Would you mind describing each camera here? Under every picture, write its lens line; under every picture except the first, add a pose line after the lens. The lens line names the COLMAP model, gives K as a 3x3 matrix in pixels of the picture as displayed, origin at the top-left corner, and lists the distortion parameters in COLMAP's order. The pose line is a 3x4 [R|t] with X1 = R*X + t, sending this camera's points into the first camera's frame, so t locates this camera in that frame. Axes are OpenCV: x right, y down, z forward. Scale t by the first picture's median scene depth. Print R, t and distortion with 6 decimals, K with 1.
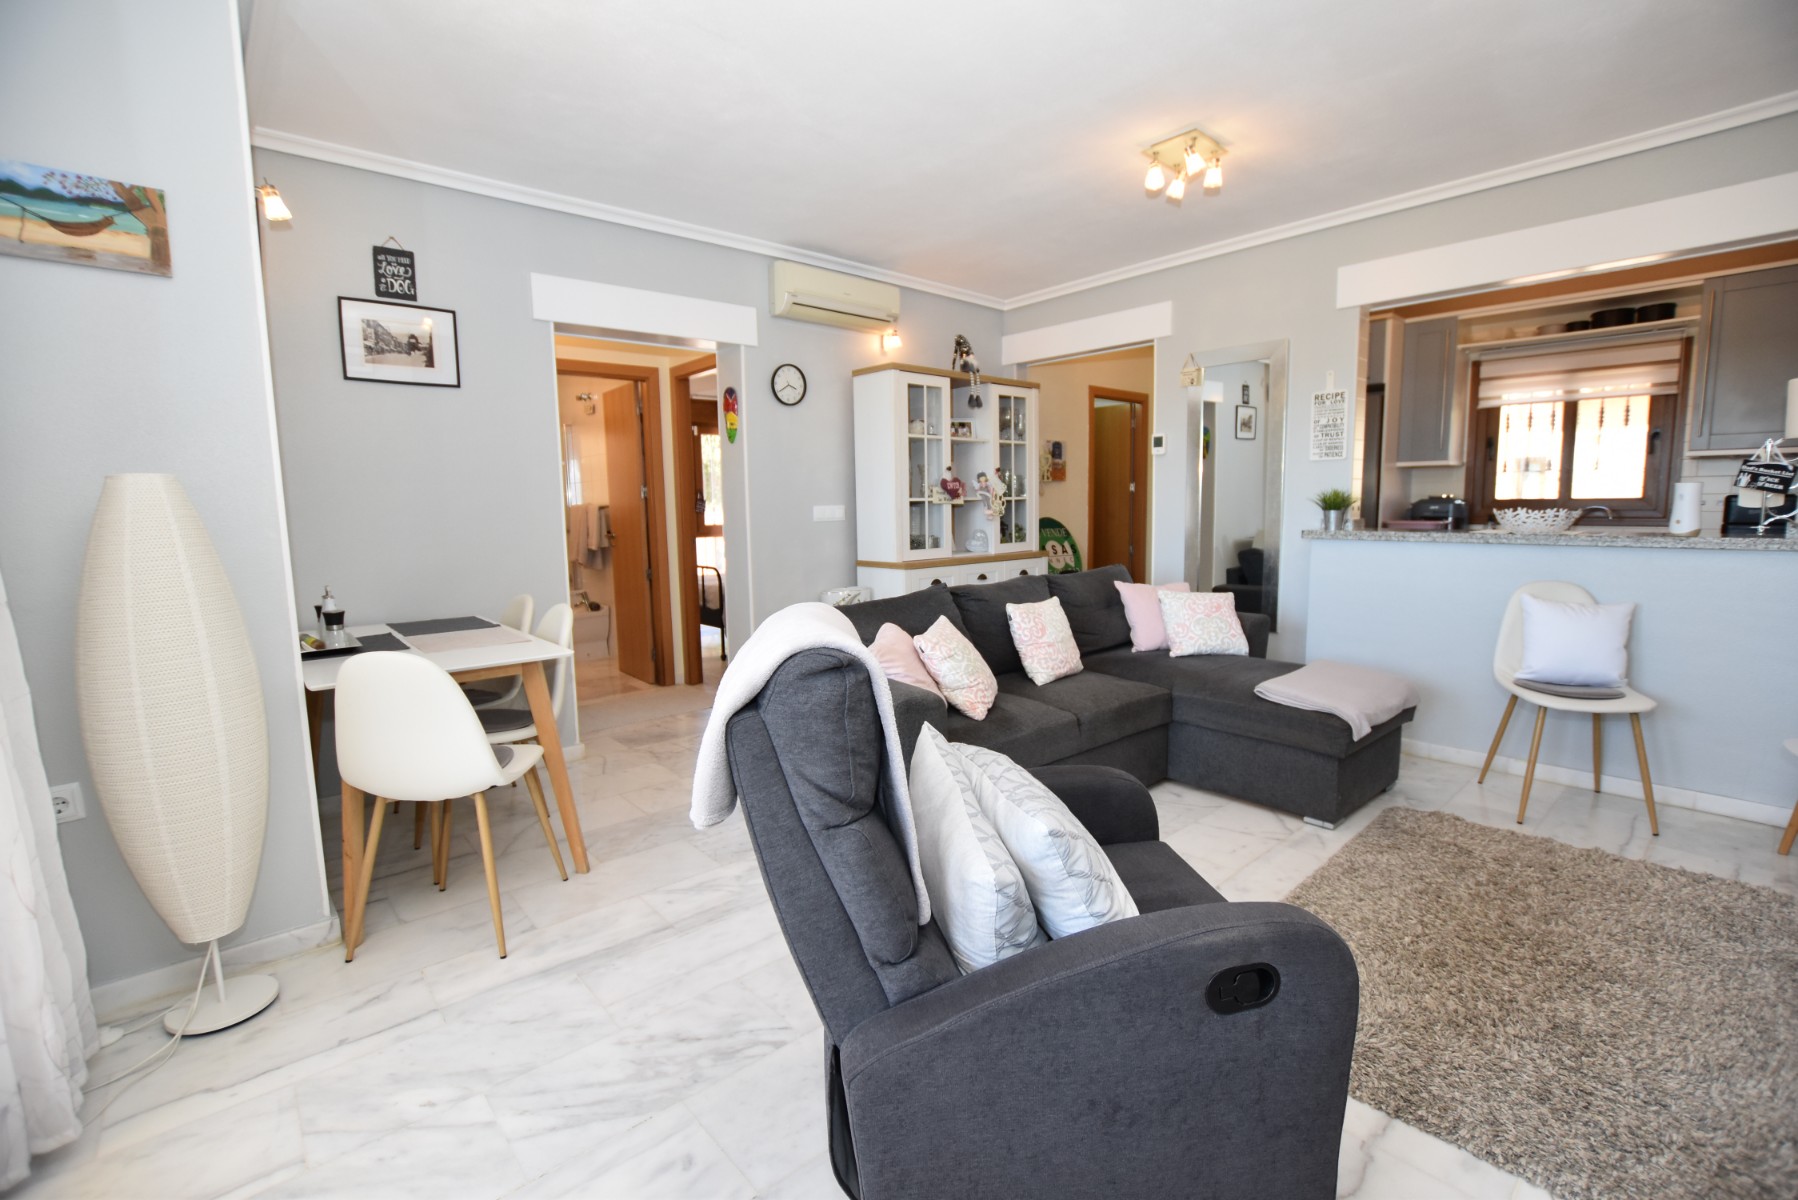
lens RADIAL K [[791.4, 0, 898.8], [0, 791.4, 595.6], [0, 0, 1]] dist [-0.035684, 0.006203]
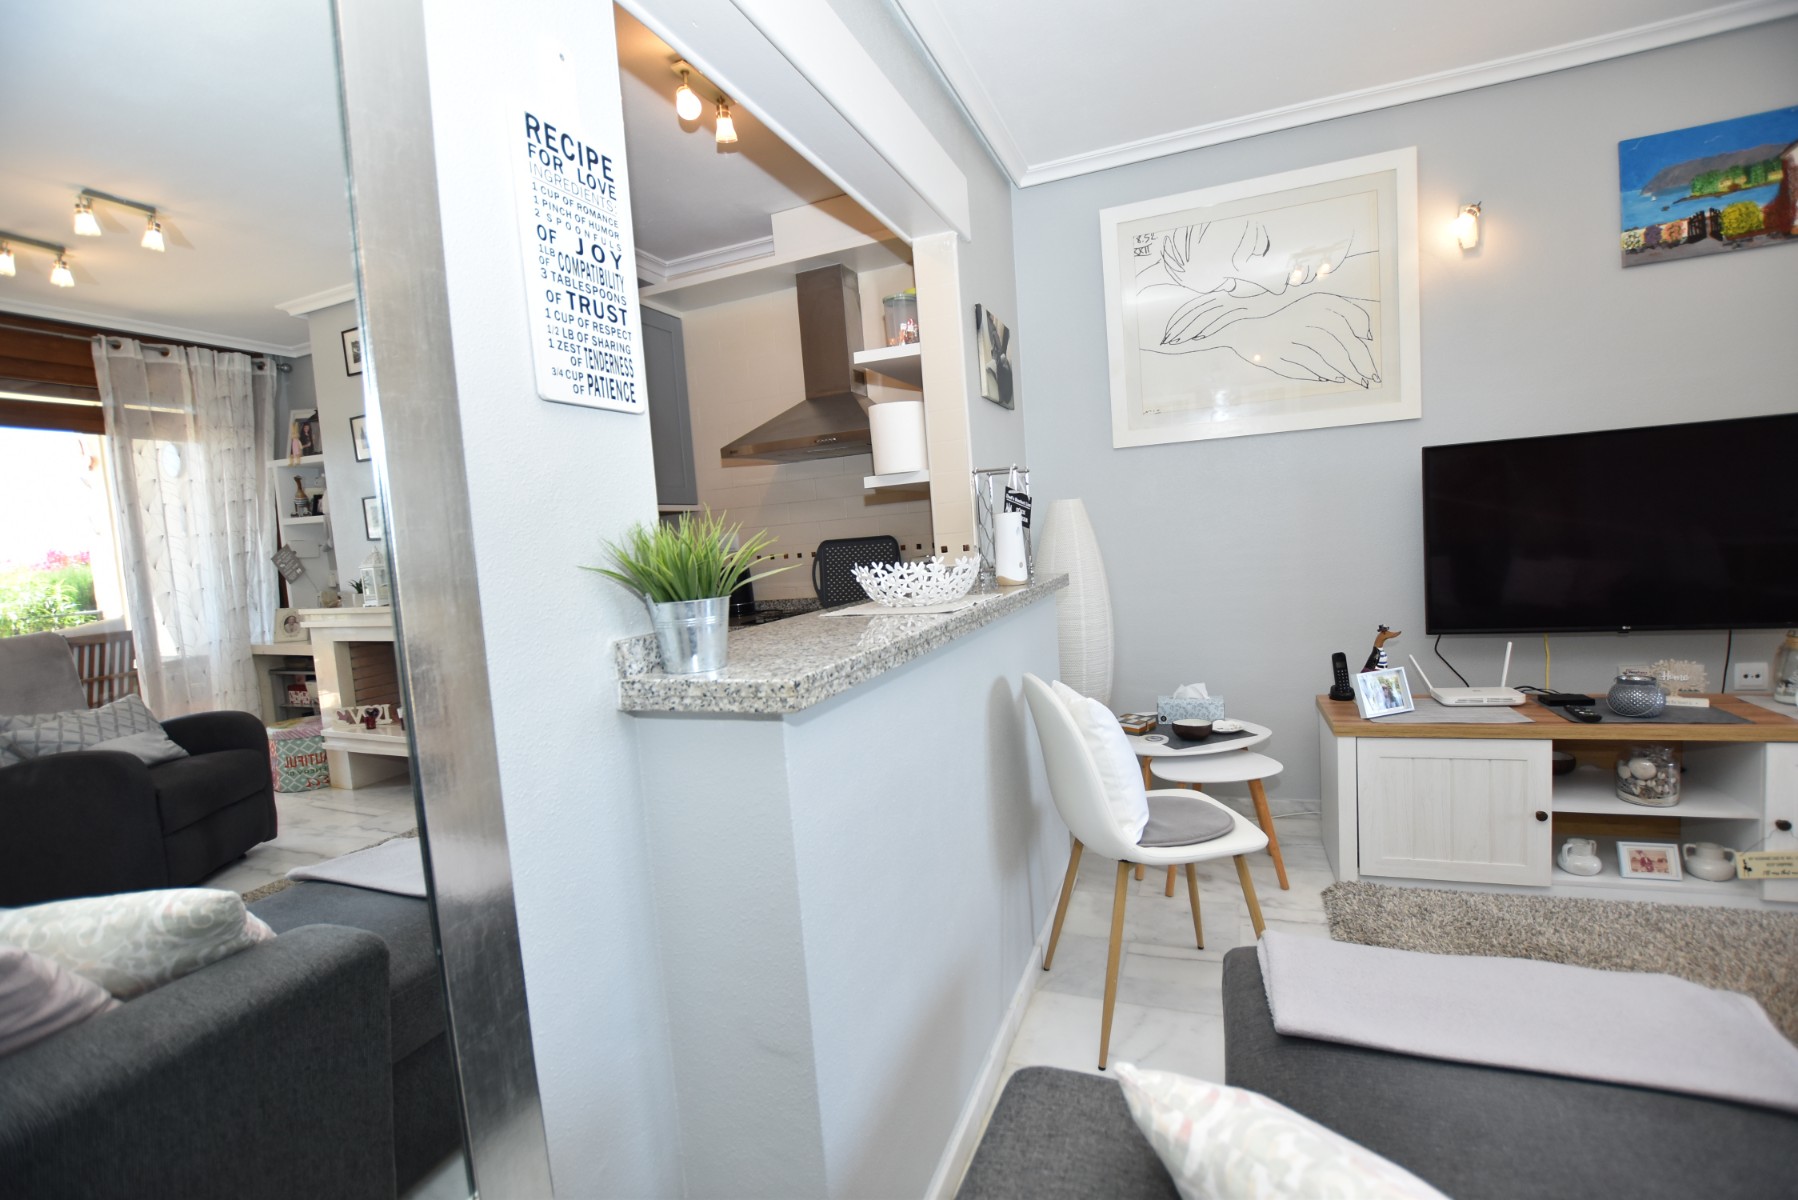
lens RADIAL K [[791.4, 0, 896.9], [0, 791.4, 604.1], [0, 0, 1]] dist [-0.035684, 0.006203]
pose [[-0.445329, -0.025438, 0.895005, 0.284362], [0.184119, 0.975632, 0.119342, -0.126194], [-0.876232, 0.217934, -0.429794, 1.053629]]
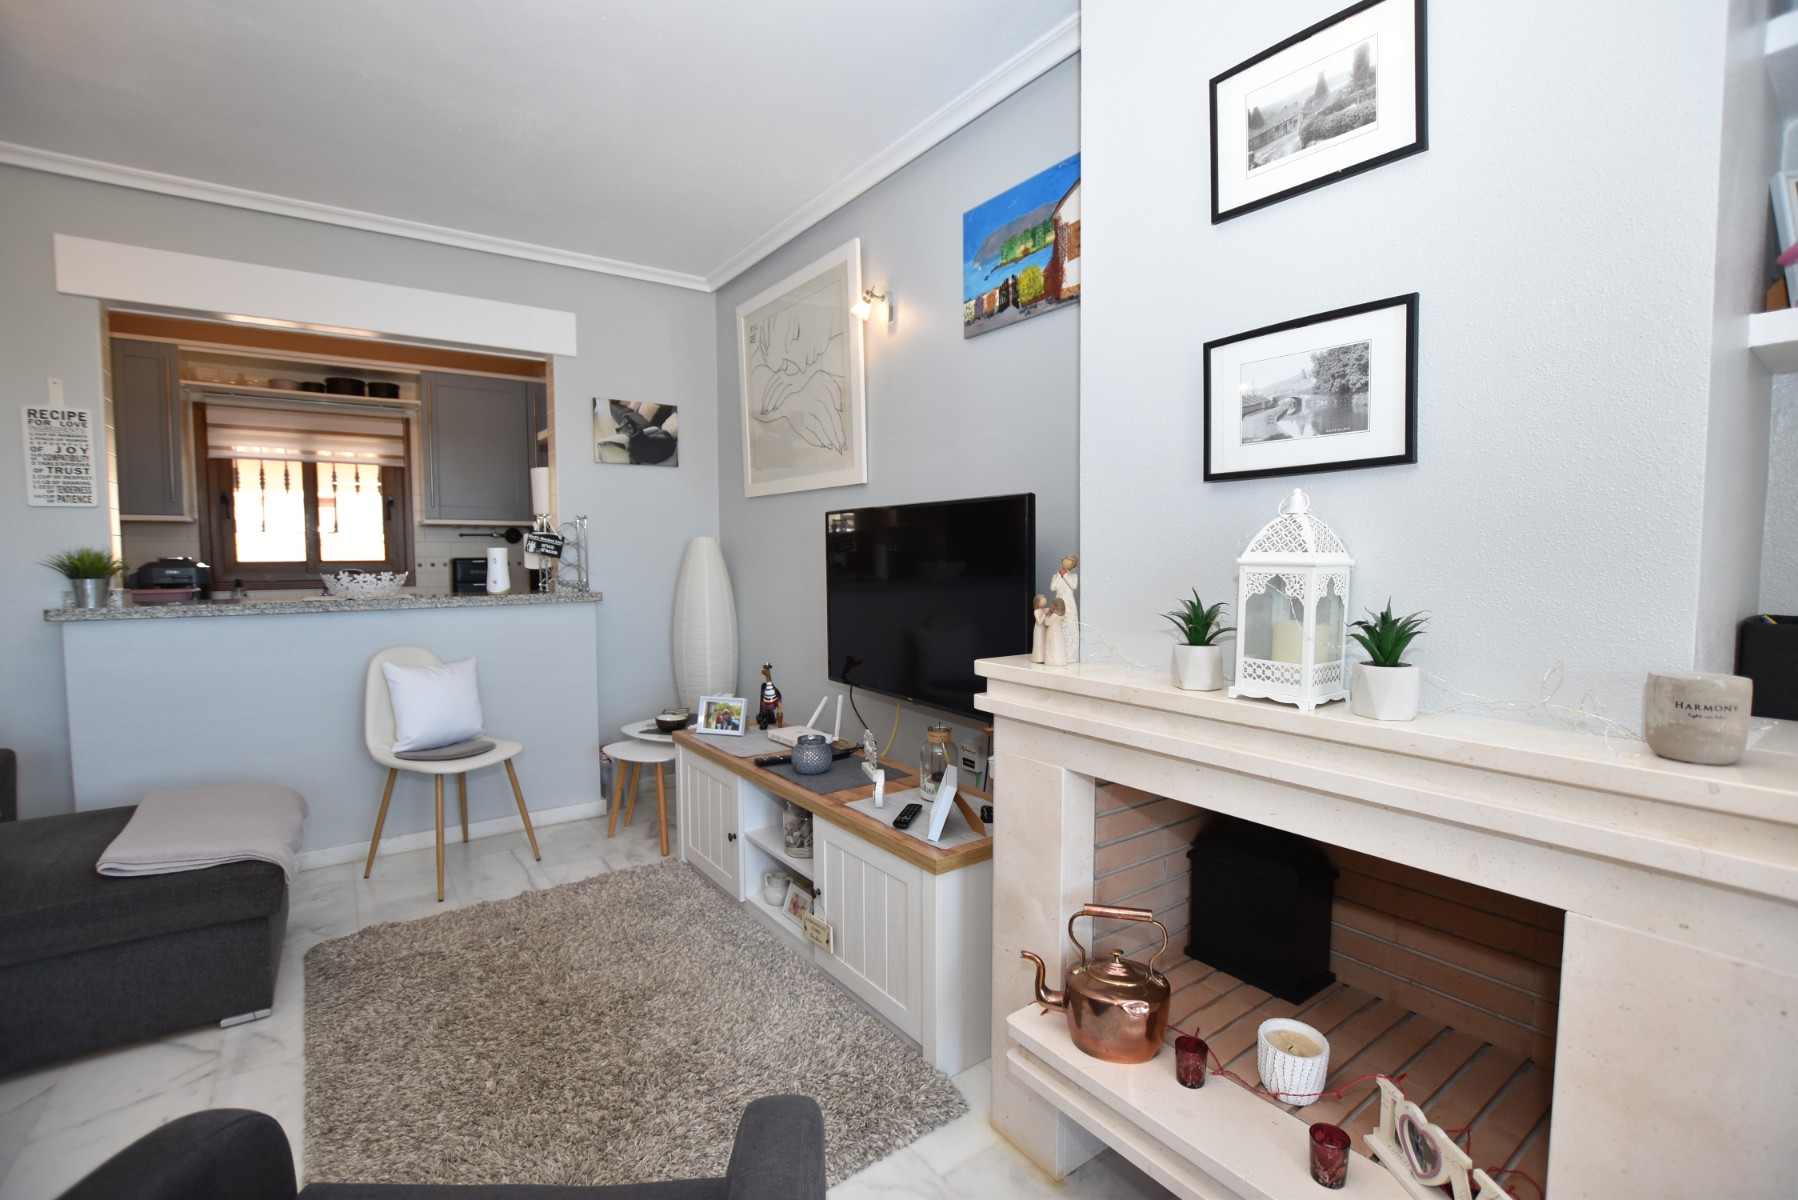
lens RADIAL K [[791.4, 0, 907.5], [0, 791.4, 602.4], [0, 0, 1]] dist [-0.035684, 0.006203]
pose [[0.089161, -0.047110, 0.994902, -0.060669], [0.115944, 0.992581, 0.036609, -0.028326], [-0.989246, 0.112089, 0.093962, 0.213877]]
